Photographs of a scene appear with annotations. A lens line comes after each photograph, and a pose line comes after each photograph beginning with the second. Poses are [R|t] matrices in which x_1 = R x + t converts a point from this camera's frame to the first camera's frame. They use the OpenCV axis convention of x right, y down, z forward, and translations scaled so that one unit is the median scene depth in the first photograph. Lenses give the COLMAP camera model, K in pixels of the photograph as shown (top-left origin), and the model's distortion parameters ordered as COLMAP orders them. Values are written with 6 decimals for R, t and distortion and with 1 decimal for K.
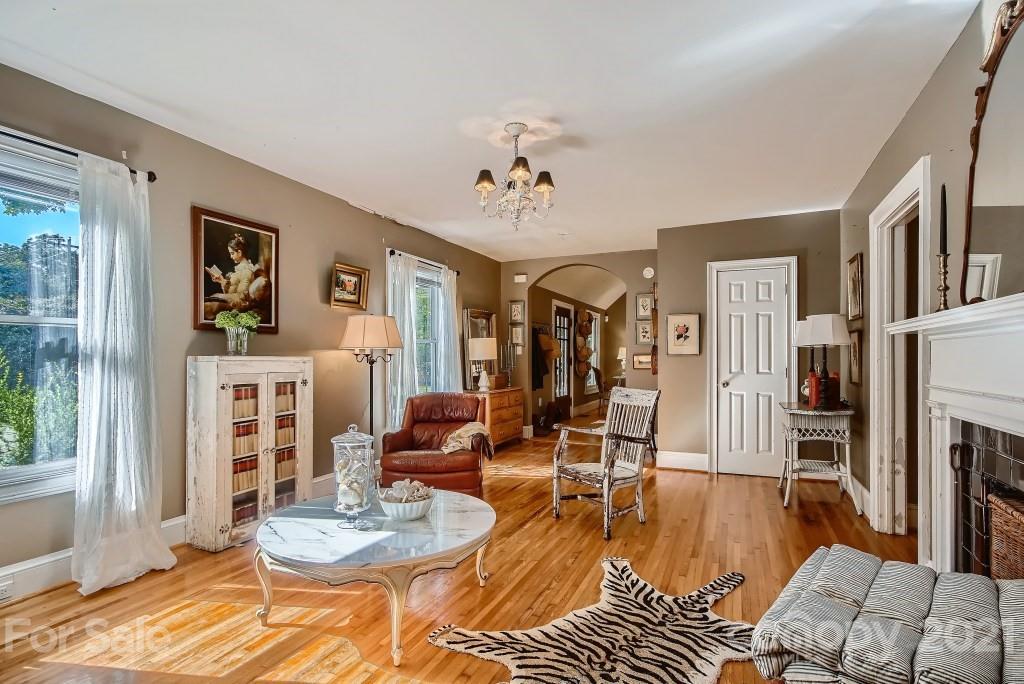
lens RADIAL K [[495.0, 0, 512.6], [0, 495.0, 347.6], [0, 0, 1]] dist [0.000242, 0.000487]
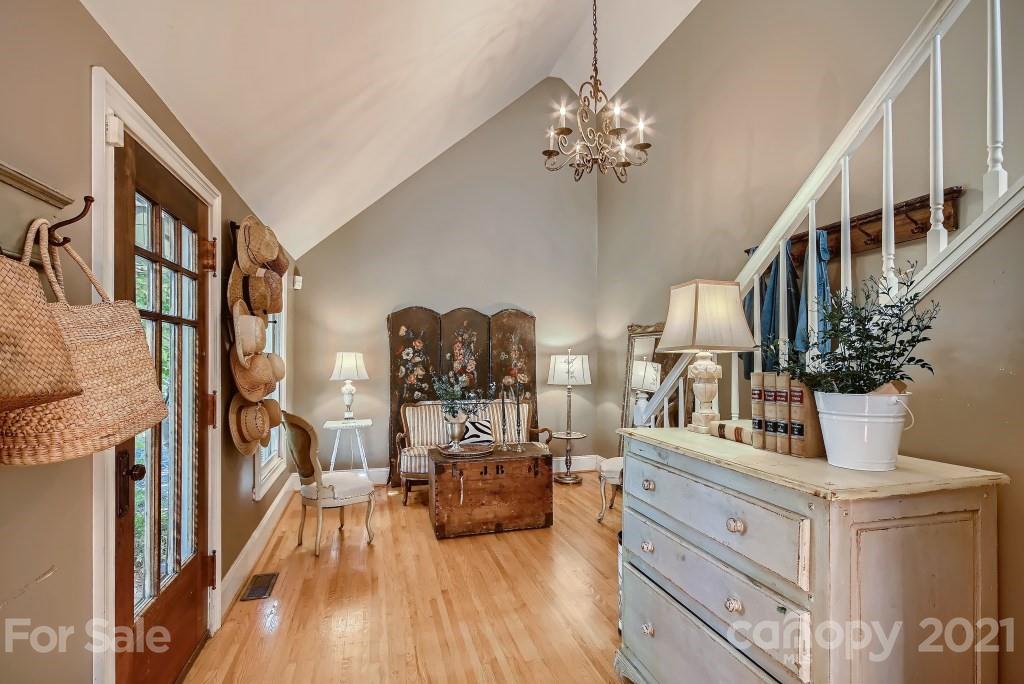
lens RADIAL K [[495.0, 0, 511.0], [0, 495.0, 349.9], [0, 0, 1]] dist [0.000242, 0.000487]
pose [[0.764720, -0.002369, 0.644359, 0.070982], [0.000841, 0.999996, 0.002678, -0.003443], [-0.644363, -0.001506, 0.764719, 0.697873]]
